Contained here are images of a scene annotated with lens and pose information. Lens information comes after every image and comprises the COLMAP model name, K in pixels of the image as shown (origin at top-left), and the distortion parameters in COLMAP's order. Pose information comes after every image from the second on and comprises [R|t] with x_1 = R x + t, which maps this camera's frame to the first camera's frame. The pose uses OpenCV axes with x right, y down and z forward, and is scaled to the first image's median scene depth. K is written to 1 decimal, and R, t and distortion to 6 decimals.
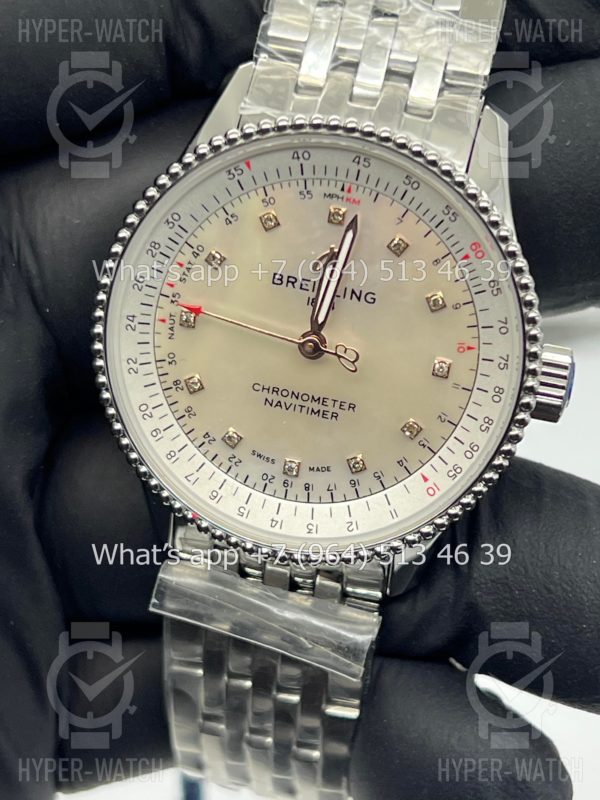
lens RADIAL K [[1874.3, 0, 299.4], [0, 1874.3, 403.7], [0, 0, 1]] dist [0.250992, 0.000000]
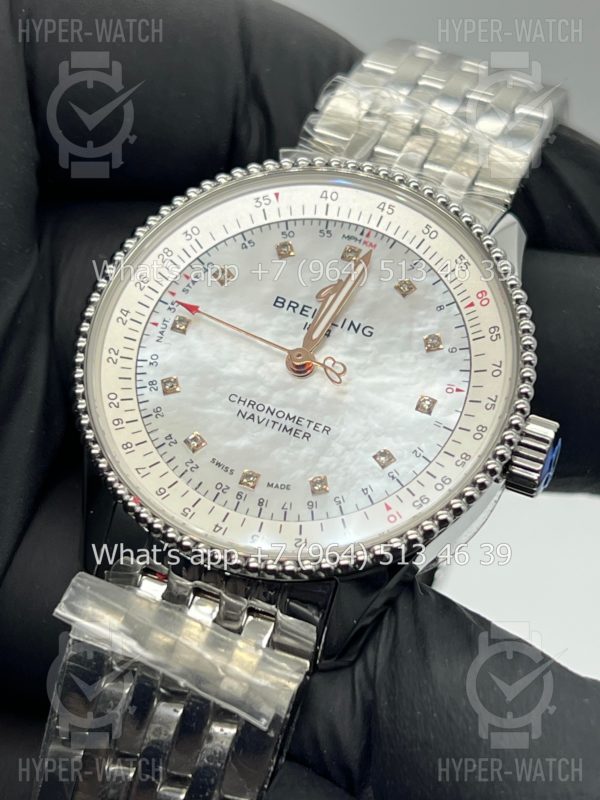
lens RADIAL K [[1874.3, 0, 298.4], [0, 1874.3, 414.8], [0, 0, 1]] dist [0.250992, 0.000000]
pose [[0.975003, 0.218778, -0.038797, 0.049749], [-0.204153, 0.813171, -0.545046, 0.522785], [-0.087696, 0.539342, 0.837508, 0.197303]]
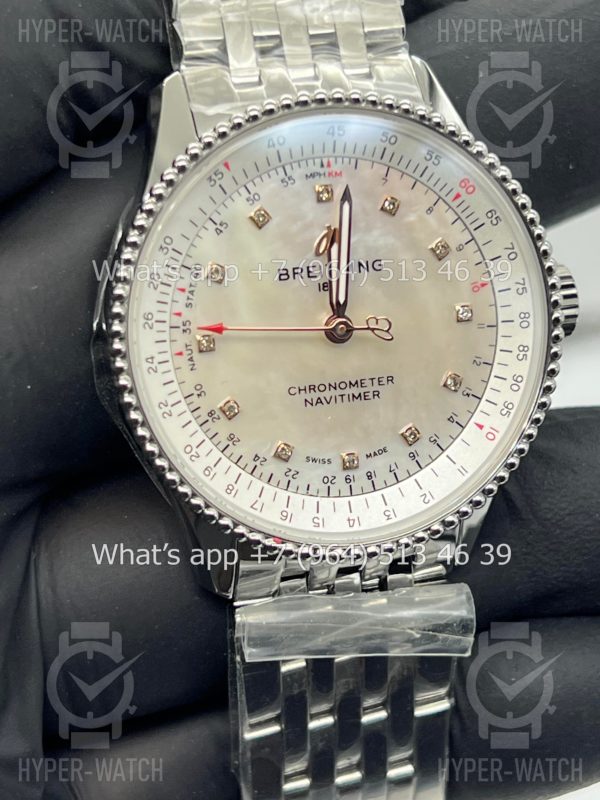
lens RADIAL K [[1874.3, 0, 297.8], [0, 1874.3, 401.3], [0, 0, 1]] dist [0.250992, 0.000000]
pose [[0.878893, -0.293348, 0.376158, -0.385099], [0.331443, 0.942657, -0.039280, 0.034826], [-0.343065, 0.159198, 0.925723, 0.119343]]
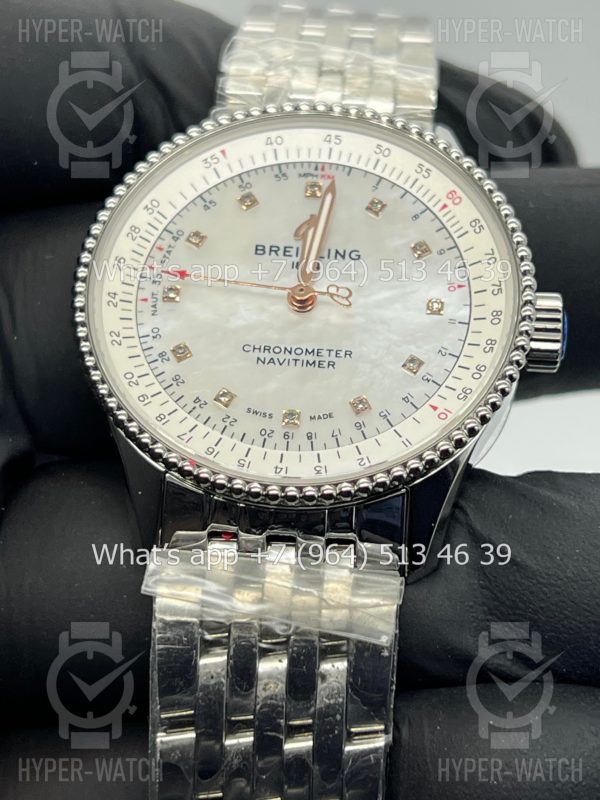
lens RADIAL K [[1874.3, 0, 302.4], [0, 1874.3, 401.3], [0, 0, 1]] dist [0.250992, 0.000000]
pose [[0.989142, -0.026761, 0.144504, -0.136049], [0.110439, 0.784074, -0.610763, 0.610442], [-0.096957, 0.620090, 0.778516, 0.268745]]
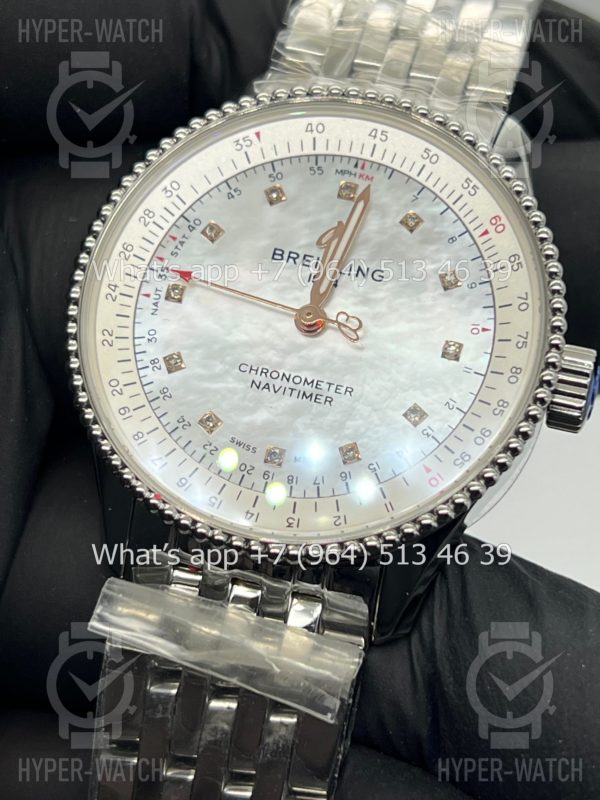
lens RADIAL K [[1874.3, 0, 296.0], [0, 1874.3, 401.3], [0, 0, 1]] dist [0.250992, 0.000000]
pose [[0.995924, 0.089999, 0.005955, -0.001859], [-0.077634, 0.888961, -0.451355, 0.411408], [-0.045915, 0.449053, 0.892325, 0.211884]]
